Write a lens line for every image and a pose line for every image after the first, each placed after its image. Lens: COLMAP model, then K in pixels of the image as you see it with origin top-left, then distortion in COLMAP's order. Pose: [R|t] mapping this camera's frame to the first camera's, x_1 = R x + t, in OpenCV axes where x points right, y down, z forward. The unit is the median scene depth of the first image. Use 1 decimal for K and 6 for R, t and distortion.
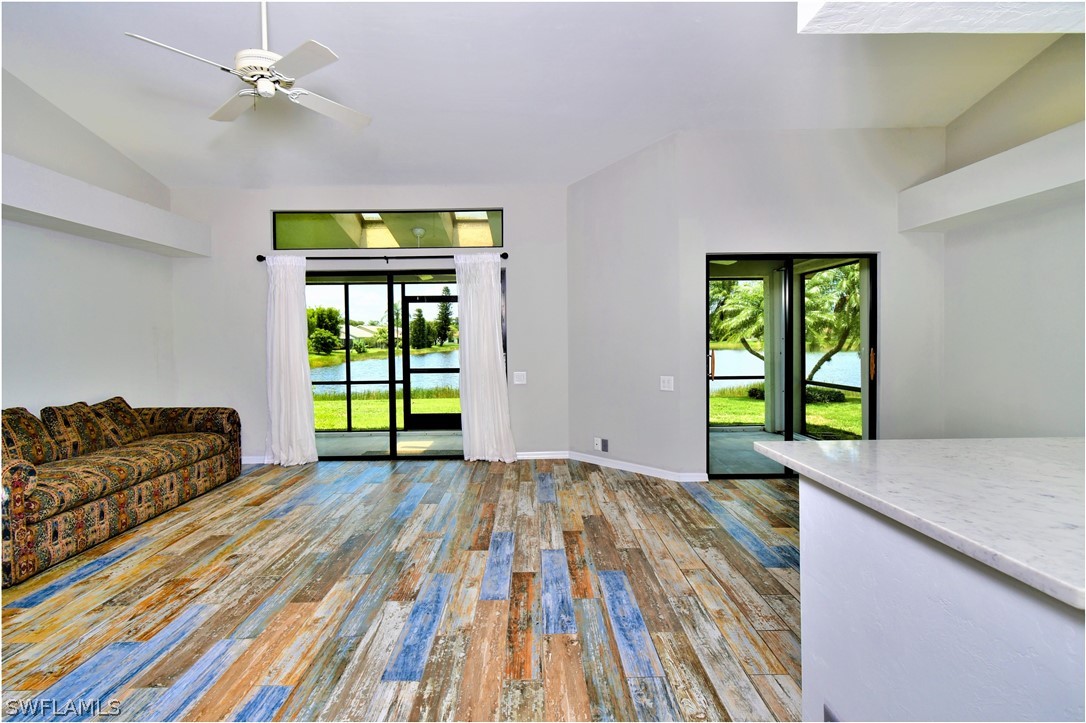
lens RADIAL K [[538.4, 0, 536.6], [0, 538.4, 362.5], [0, 0, 1]] dist [0.002831, 0.000463]
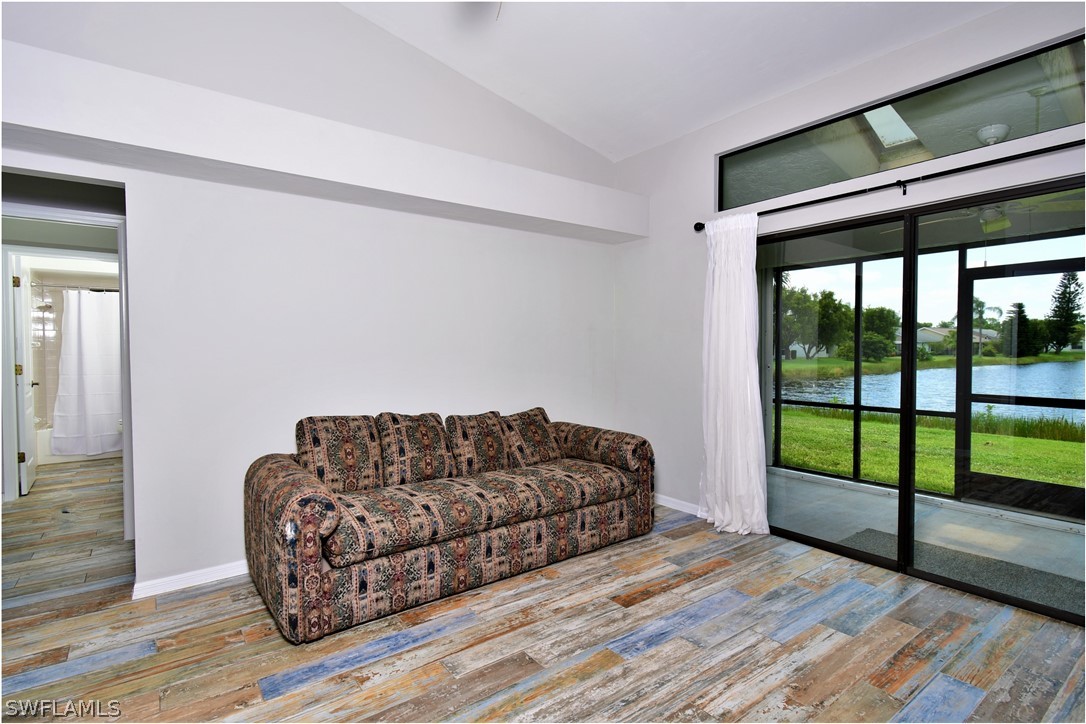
lens RADIAL K [[538.4, 0, 536.6], [0, 538.4, 363.0], [0, 0, 1]] dist [0.002831, 0.000463]
pose [[0.587546, 0.029636, -0.808648, -0.081184], [-0.036293, 0.999289, 0.010253, -0.020020], [0.808376, 0.023324, 0.588204, 0.545710]]
